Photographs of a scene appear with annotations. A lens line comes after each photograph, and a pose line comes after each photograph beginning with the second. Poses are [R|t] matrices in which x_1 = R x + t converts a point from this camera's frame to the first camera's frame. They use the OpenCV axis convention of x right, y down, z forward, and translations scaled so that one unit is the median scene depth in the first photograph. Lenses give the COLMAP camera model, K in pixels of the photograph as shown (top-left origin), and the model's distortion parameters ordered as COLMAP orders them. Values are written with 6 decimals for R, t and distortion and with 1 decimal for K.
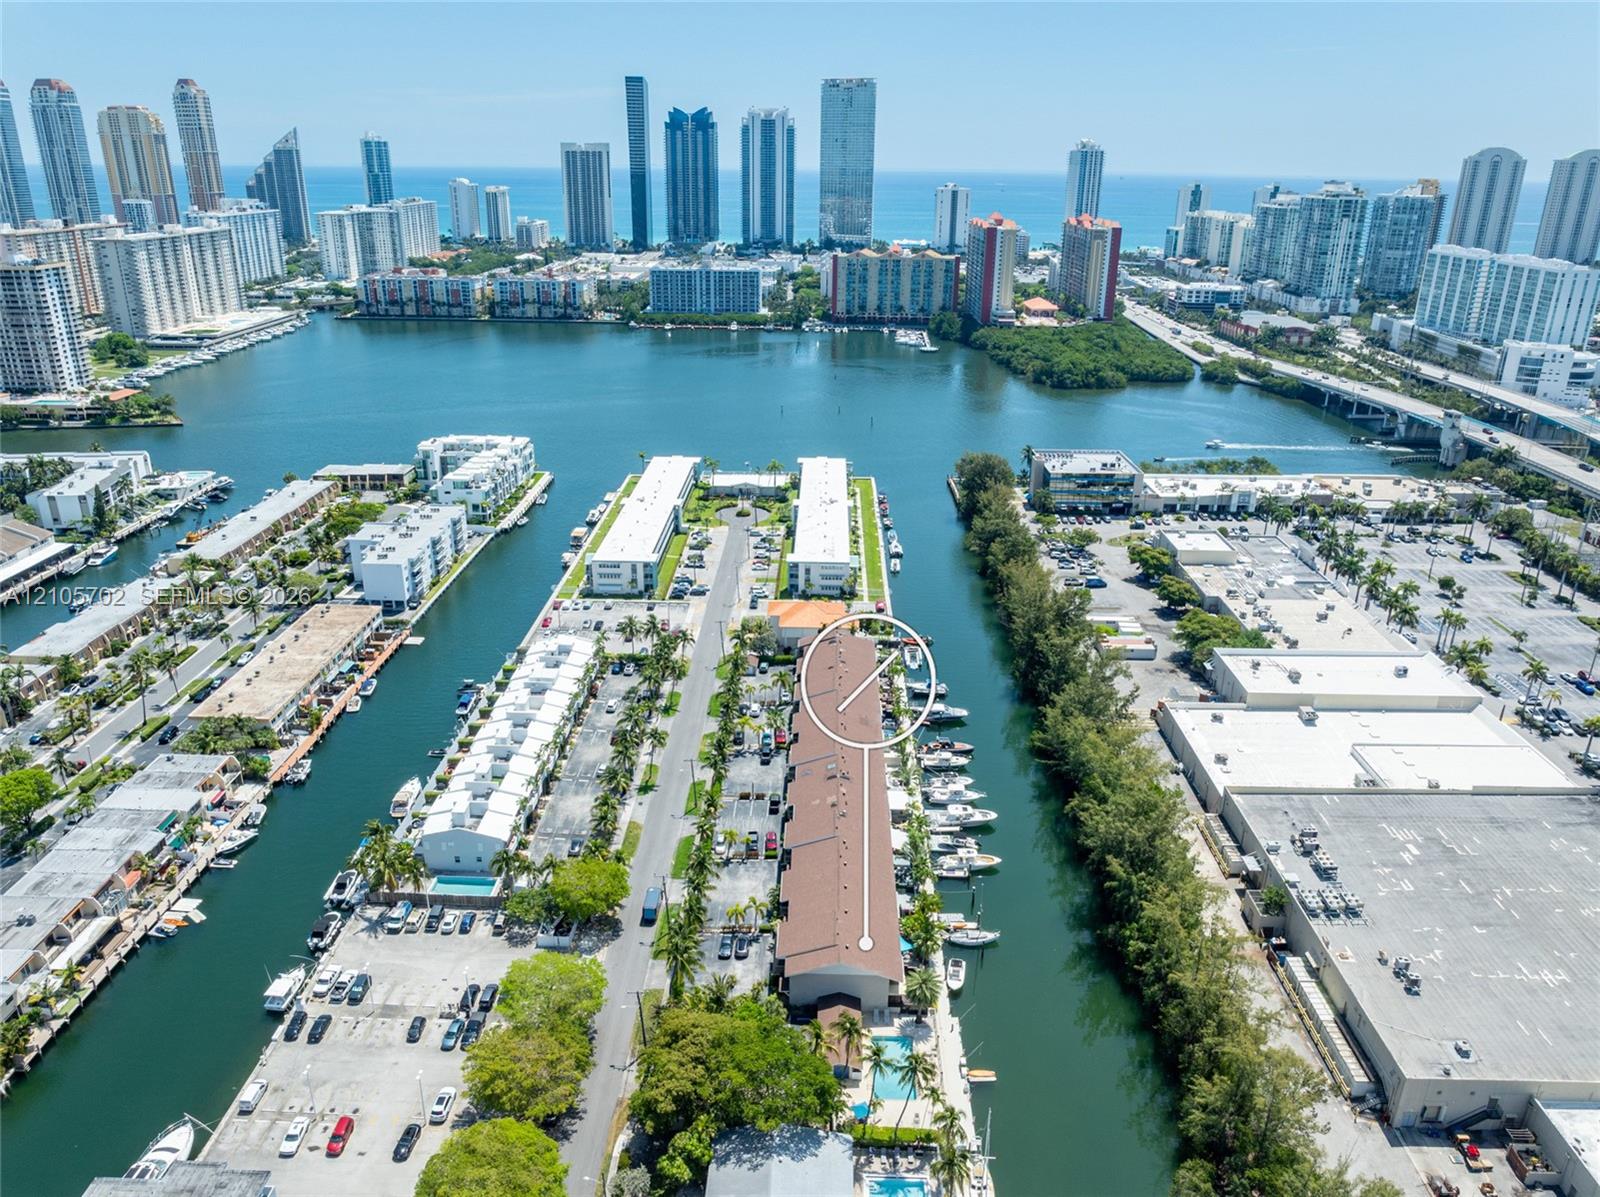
lens RADIAL K [[1150.6, 0, 800.0], [0, 1150.6, 598.5], [0, 0, 1]] dist [-0.043133, 0.028662]
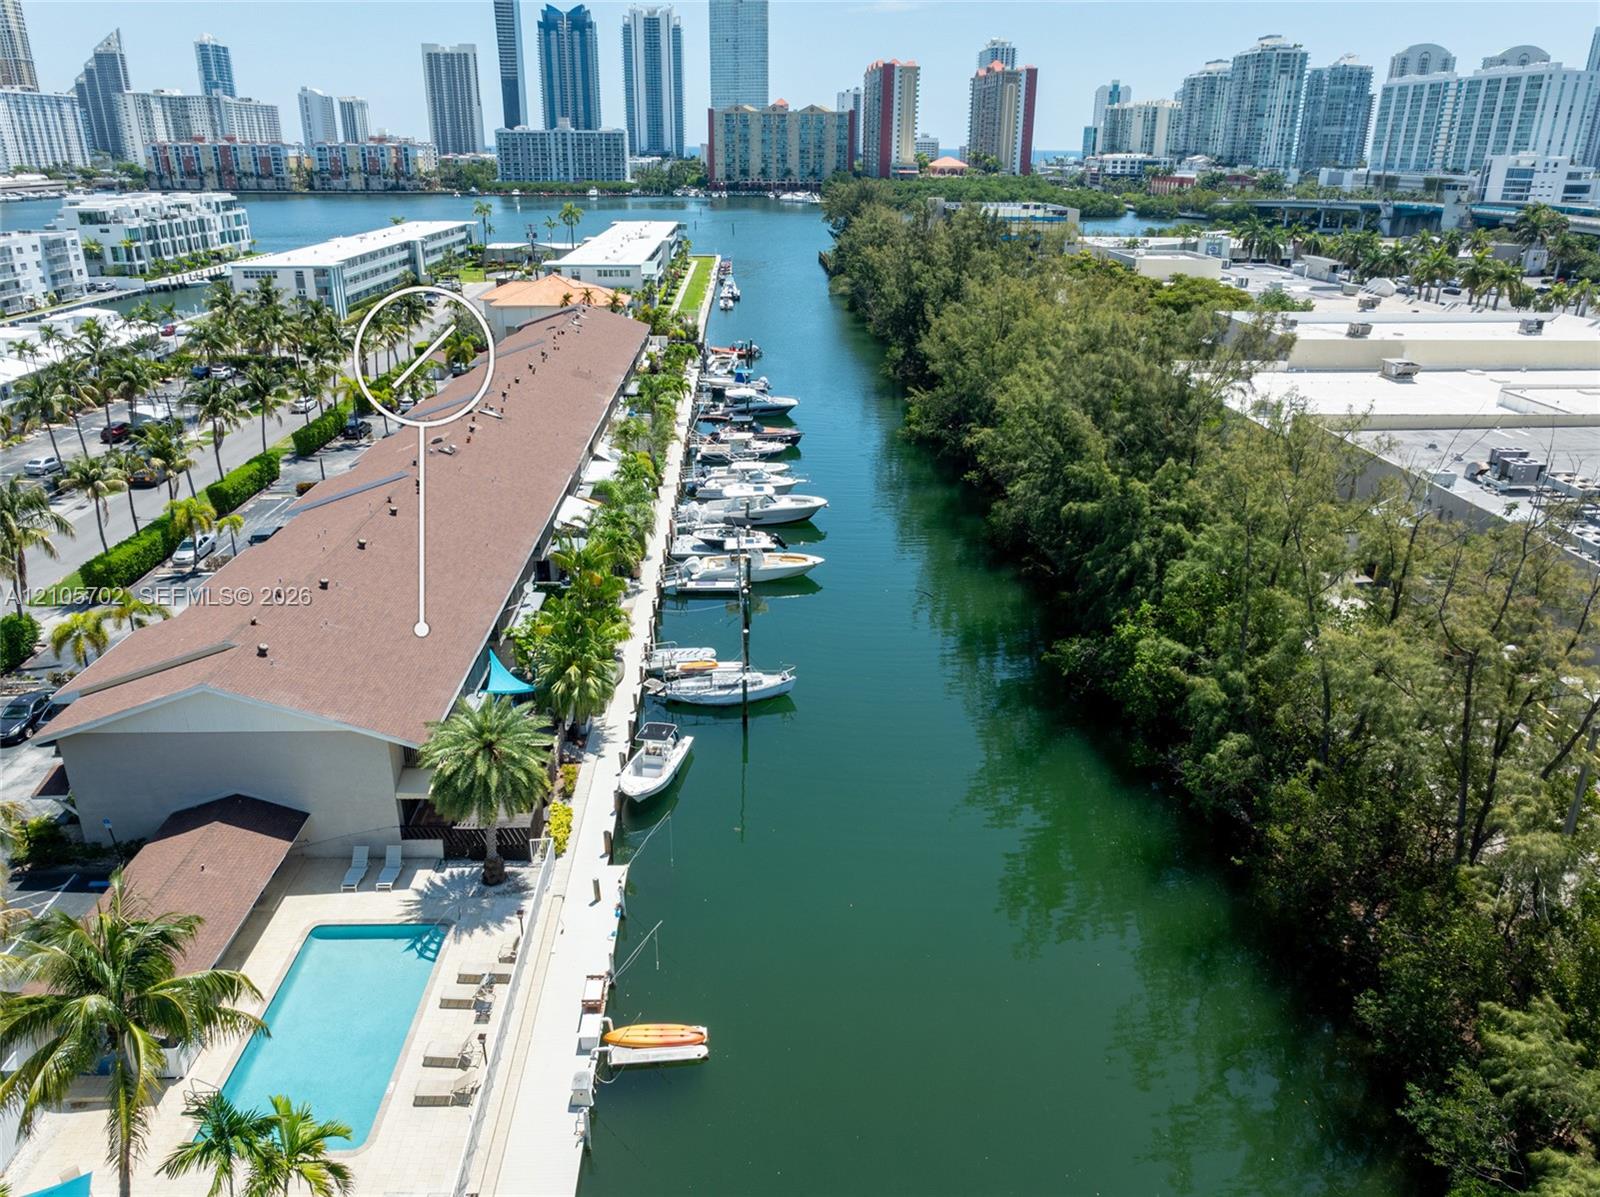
lens RADIAL K [[1150.6, 0, 800.0], [0, 1150.6, 598.5], [0, 0, 1]] dist [-0.043133, 0.028662]
pose [[0.997575, -0.030044, 0.062782, 0.032658], [0.029077, 0.999445, 0.016260, 0.055926], [-0.063236, -0.014396, 0.997895, 0.131423]]
